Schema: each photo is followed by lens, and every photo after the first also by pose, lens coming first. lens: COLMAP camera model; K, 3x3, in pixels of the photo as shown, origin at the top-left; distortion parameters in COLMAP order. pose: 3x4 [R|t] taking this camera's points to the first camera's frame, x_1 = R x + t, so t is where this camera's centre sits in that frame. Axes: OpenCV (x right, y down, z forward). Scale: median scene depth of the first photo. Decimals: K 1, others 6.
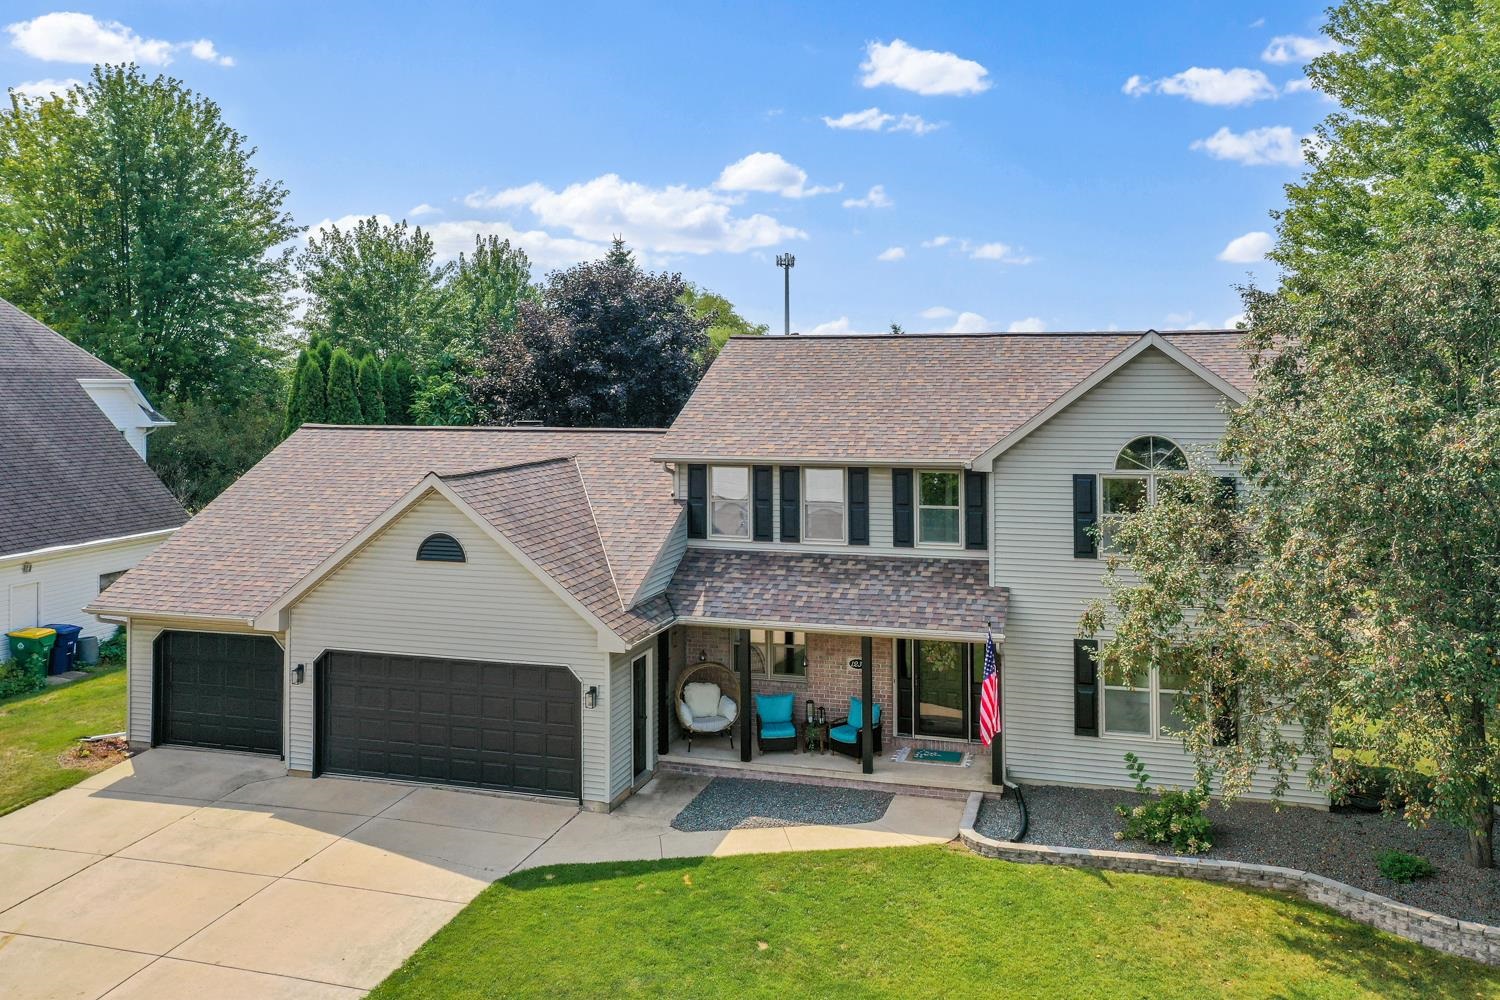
lens RADIAL K [[1205.9, 0, 738.4], [0, 1205.9, 377.6], [0, 0, 1]] dist [0.005322, 0.007482]
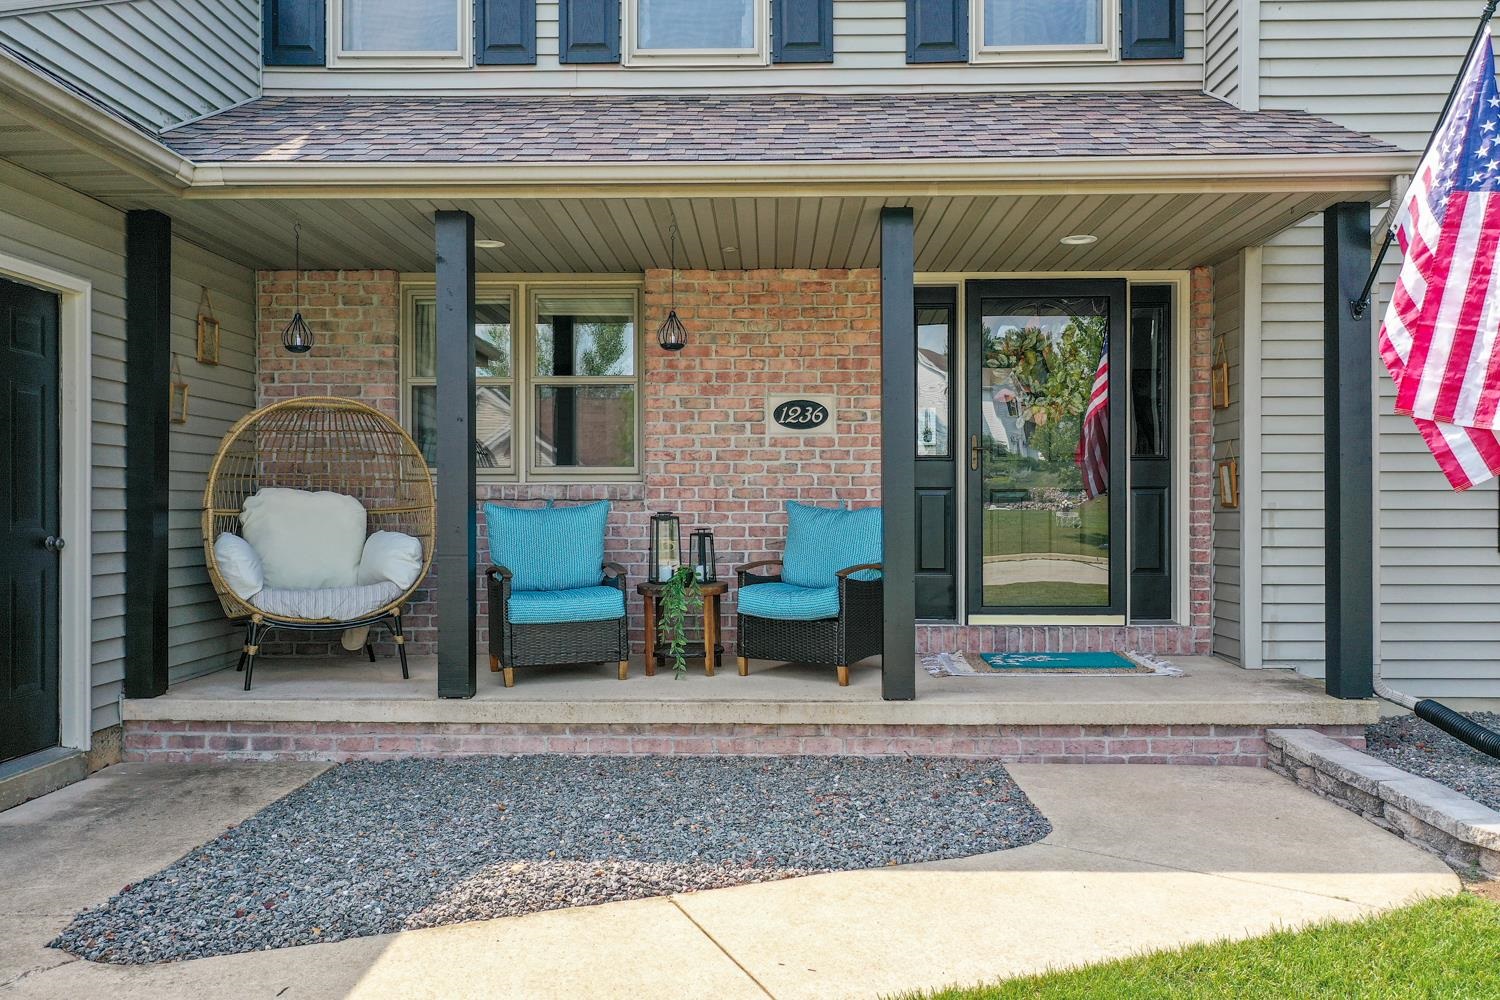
lens RADIAL K [[1205.9, 0, 752.2], [0, 1205.9, 505.0], [0, 0, 1]] dist [0.005322, 0.007482]
pose [[0.962979, 0.003729, 0.269551, -0.003417], [-0.004451, 0.999988, 0.002070, 0.272157], [-0.269540, -0.003193, 0.962984, 0.711195]]
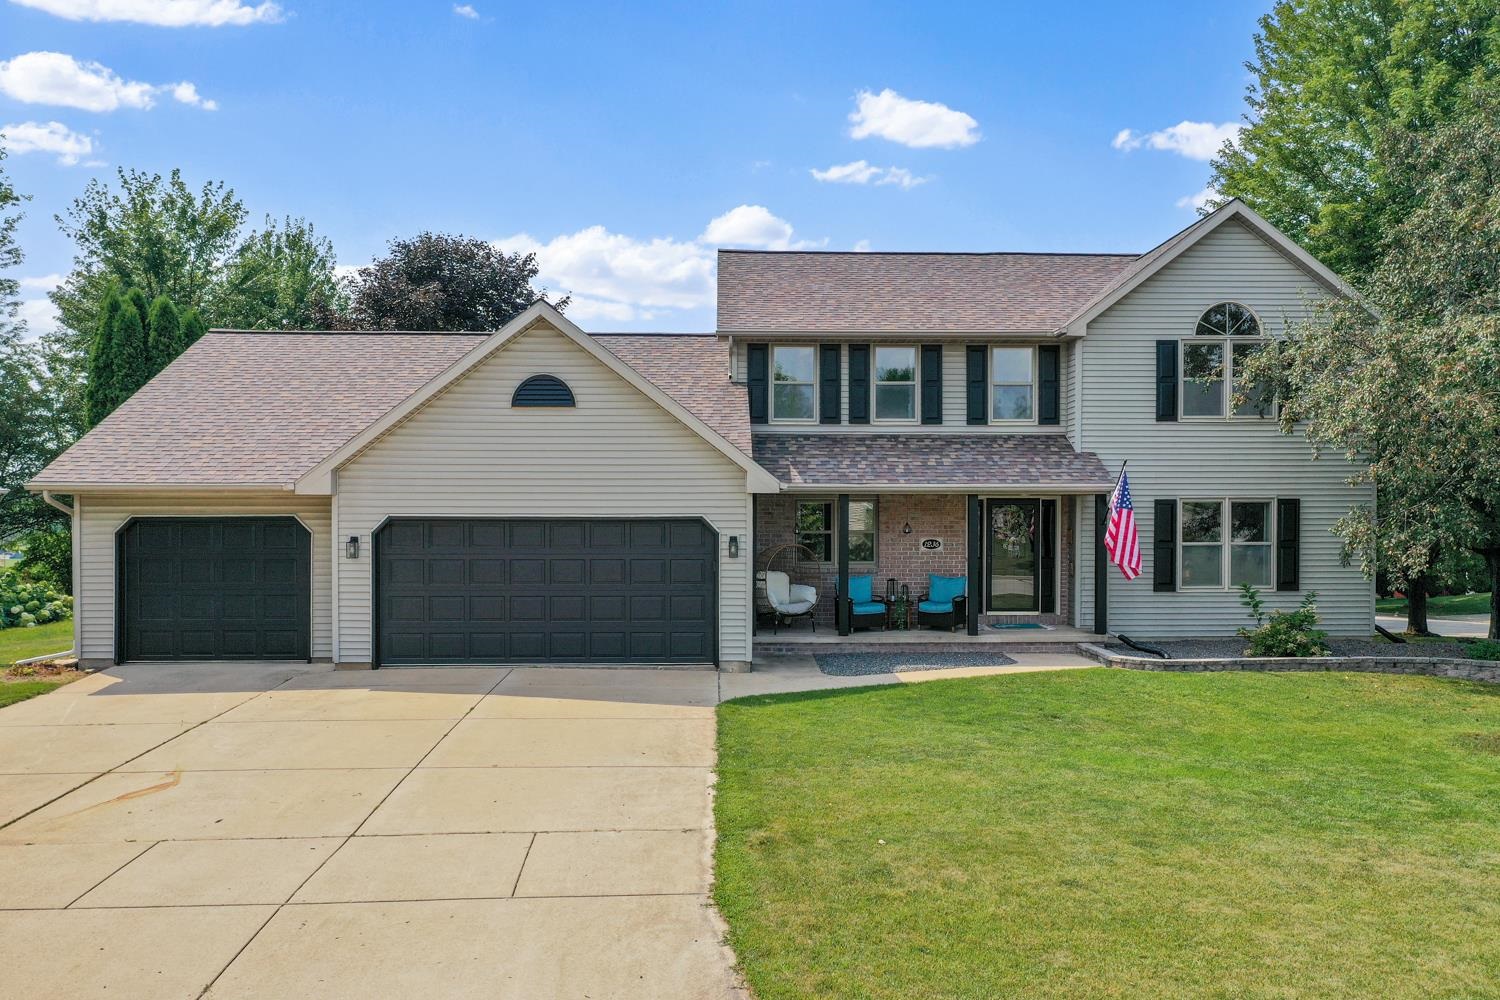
lens RADIAL K [[1205.9, 0, 747.4], [0, 1205.9, 537.8], [0, 0, 1]] dist [0.005322, 0.007482]
pose [[0.949204, -0.003467, 0.314643, -0.367506], [-0.005462, 0.999607, 0.027494, 0.214094], [-0.314615, -0.027816, 0.948812, 0.117920]]
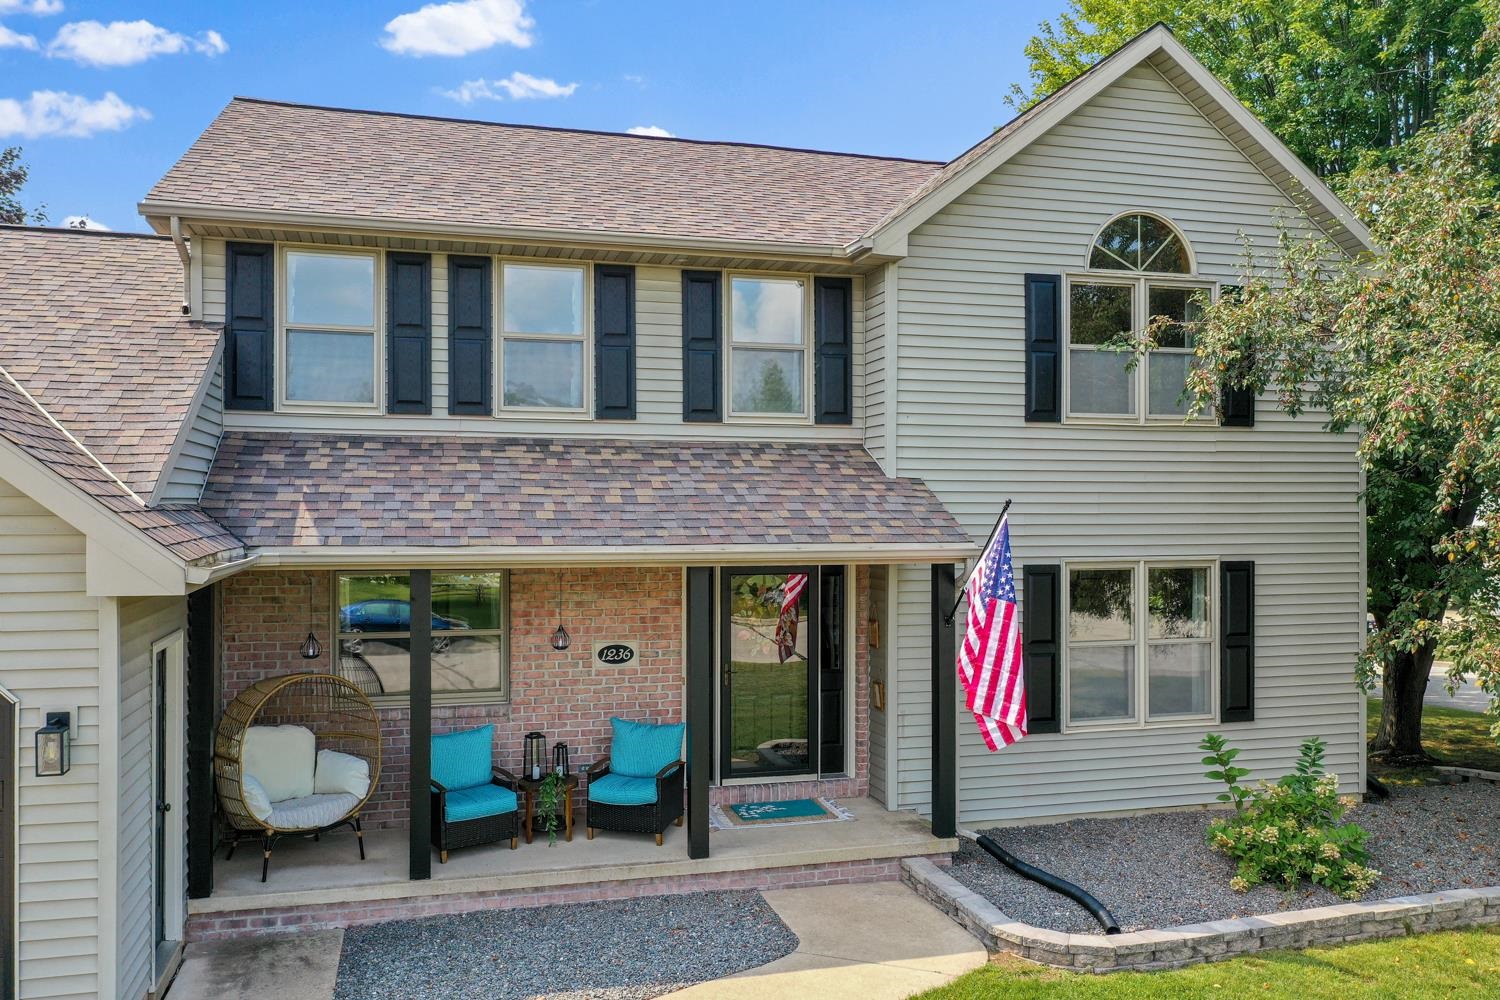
lens RADIAL K [[1205.9, 0, 756.2], [0, 1205.9, 516.1], [0, 0, 1]] dist [0.005322, 0.007482]
pose [[0.841981, 0.002267, 0.539502, -0.127584], [-0.007439, 0.999945, 0.007409, 0.182761], [-0.539455, -0.010252, 0.841952, 0.568487]]
